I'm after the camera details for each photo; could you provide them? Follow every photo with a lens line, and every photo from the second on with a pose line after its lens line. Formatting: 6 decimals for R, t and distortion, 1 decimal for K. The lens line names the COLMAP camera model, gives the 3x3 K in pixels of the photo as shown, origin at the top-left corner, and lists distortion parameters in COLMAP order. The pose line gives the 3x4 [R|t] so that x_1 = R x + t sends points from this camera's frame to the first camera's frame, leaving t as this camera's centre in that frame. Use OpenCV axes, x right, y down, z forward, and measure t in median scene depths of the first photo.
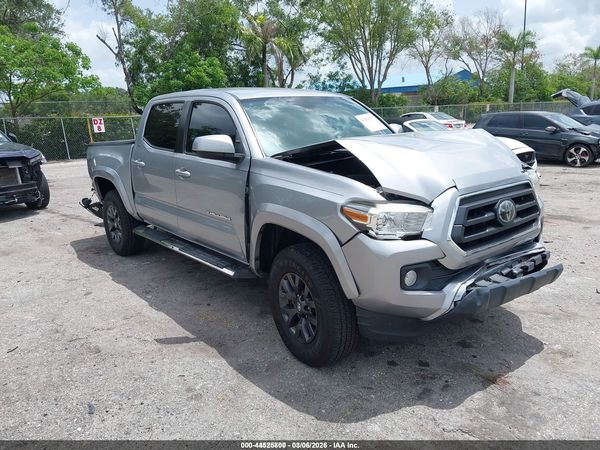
lens RADIAL K [[470.3, 0, 300.0], [0, 470.3, 225.0], [0, 0, 1]] dist [0.003290, -0.003155]
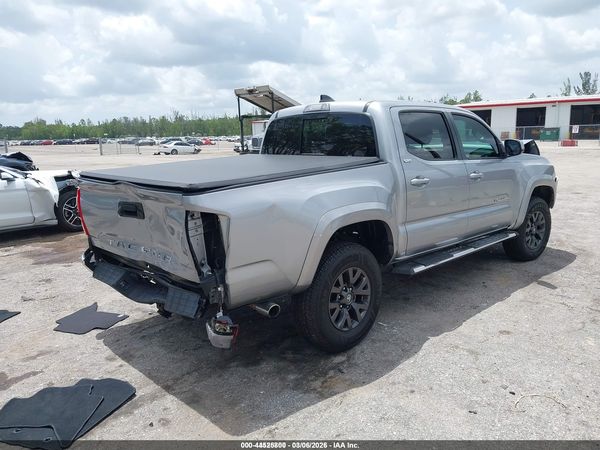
lens RADIAL K [[470.3, 0, 300.0], [0, 470.3, 225.0], [0, 0, 1]] dist [0.003290, -0.003155]
pose [[-0.064707, -0.147996, 0.986869, -1.579857], [0.250504, 0.954866, 0.159622, -0.337382], [-0.965951, 0.257544, -0.024713, 1.701736]]
